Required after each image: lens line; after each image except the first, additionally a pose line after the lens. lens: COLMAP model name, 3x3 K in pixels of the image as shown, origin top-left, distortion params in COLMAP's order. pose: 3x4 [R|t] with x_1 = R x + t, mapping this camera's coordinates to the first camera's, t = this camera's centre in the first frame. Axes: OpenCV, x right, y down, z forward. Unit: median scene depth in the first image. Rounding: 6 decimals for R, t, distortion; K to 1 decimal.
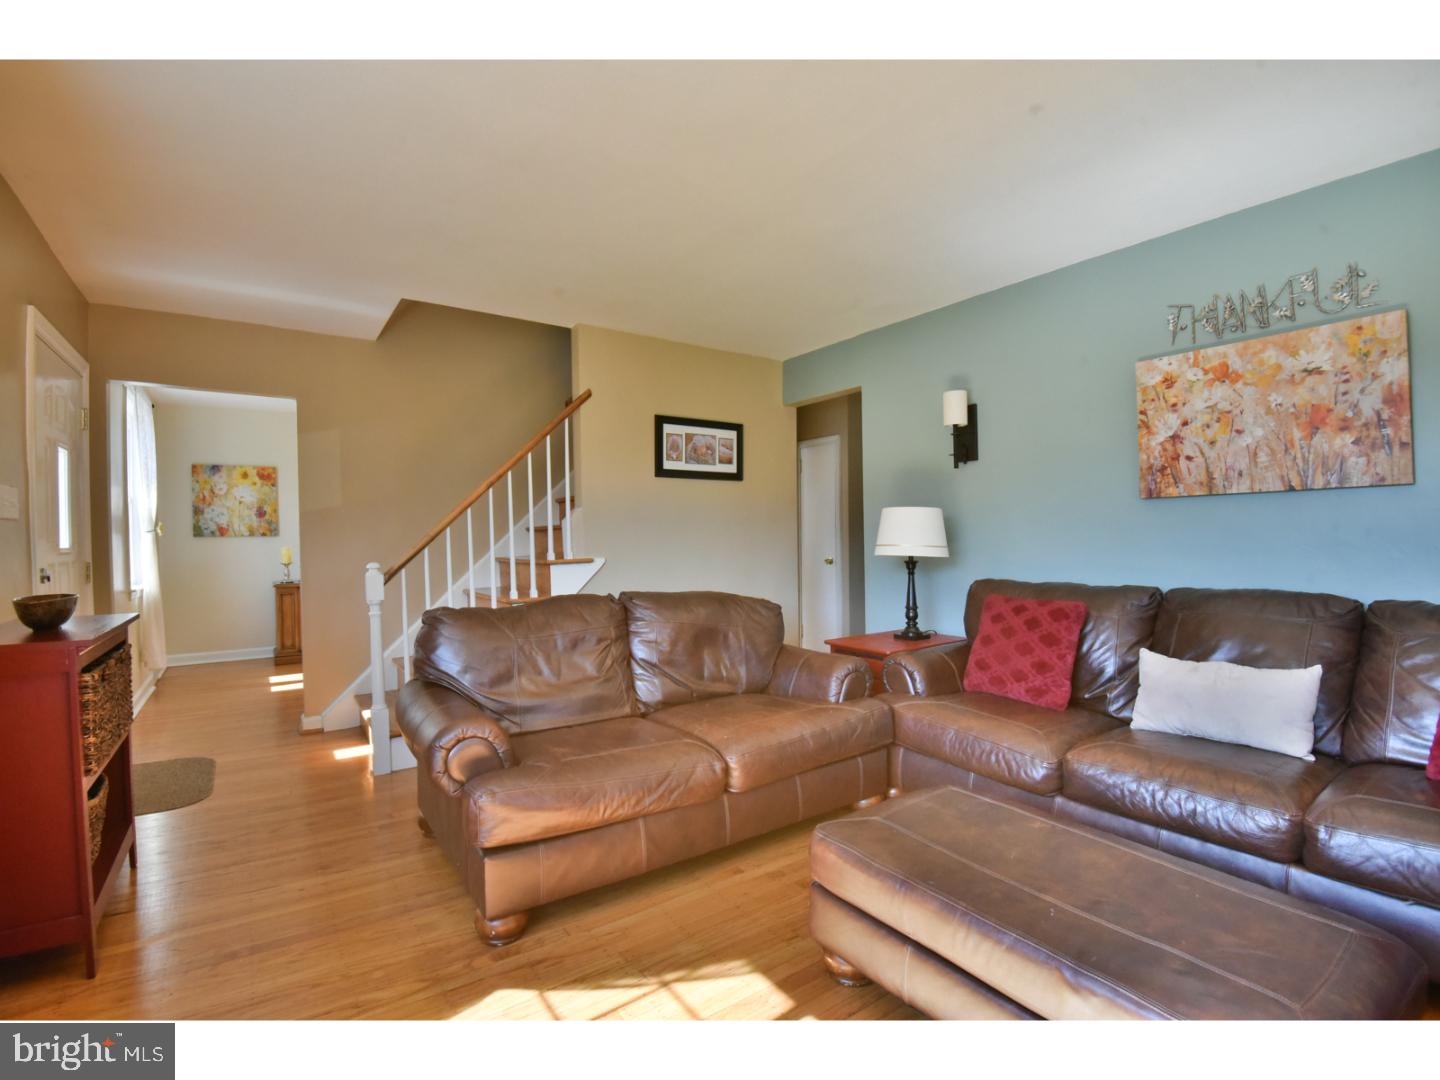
lens RADIAL K [[671.2, 0, 714.6], [0, 671.2, 544.9], [0, 0, 1]] dist [-0.003078, -0.026872]
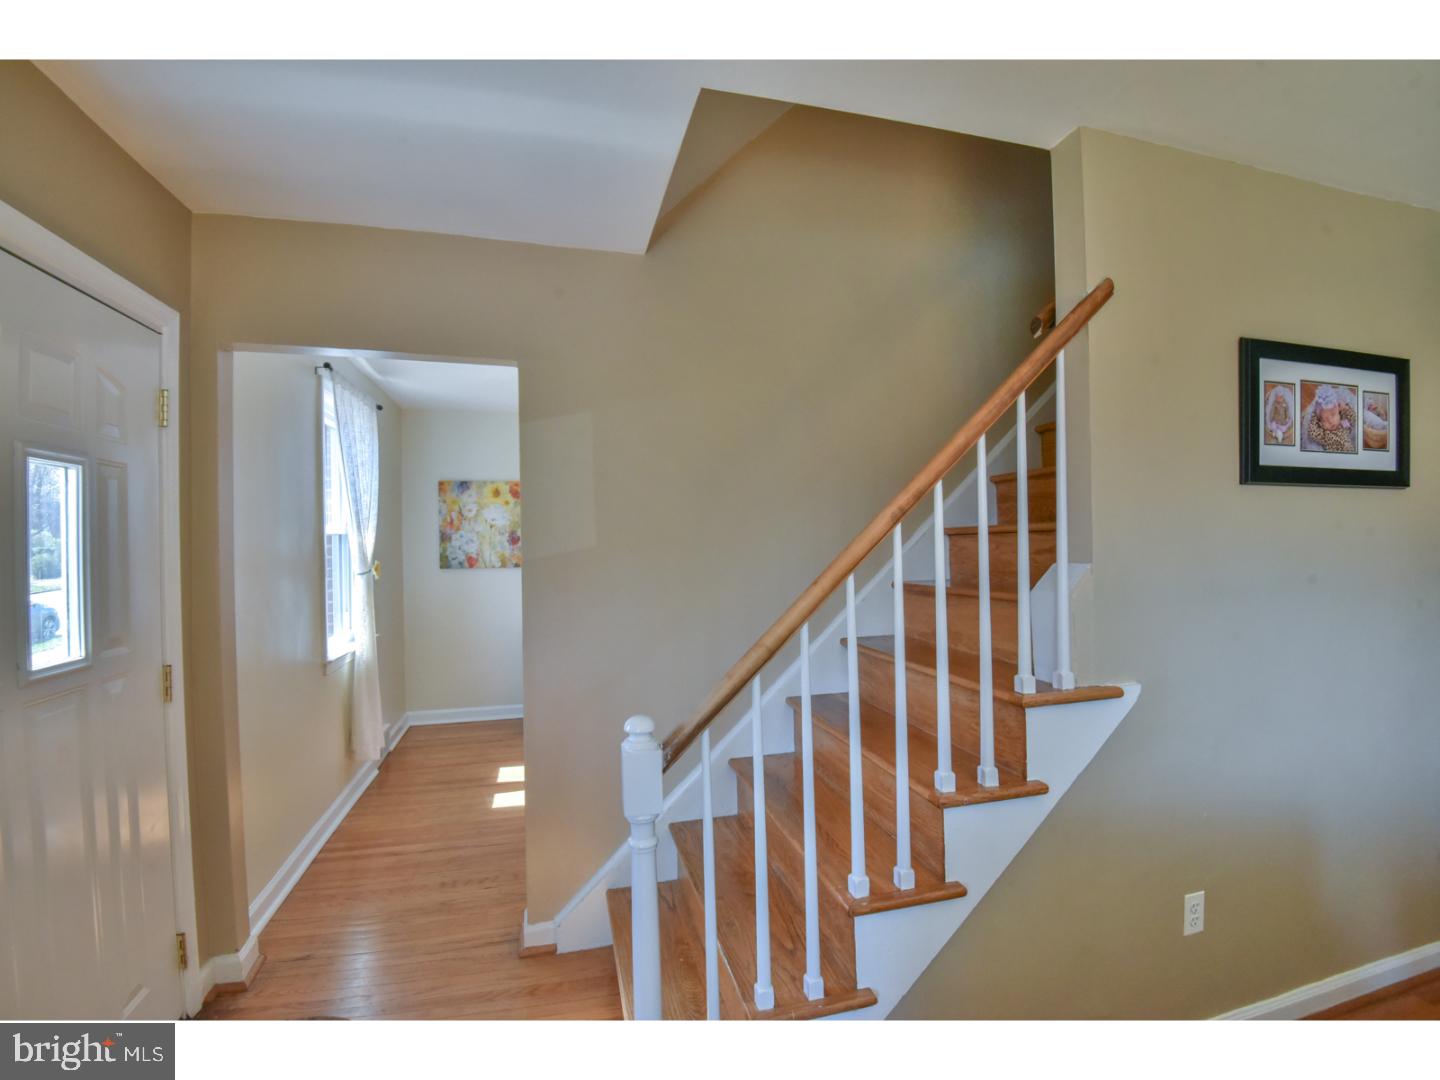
lens RADIAL K [[671.2, 0, 714.6], [0, 671.2, 544.9], [0, 0, 1]] dist [-0.003078, -0.026872]
pose [[0.935972, 0.005236, -0.352037, -0.232460], [-0.007220, 0.999965, -0.004324, -0.054662], [0.352002, 0.006589, 0.935976, 0.455160]]
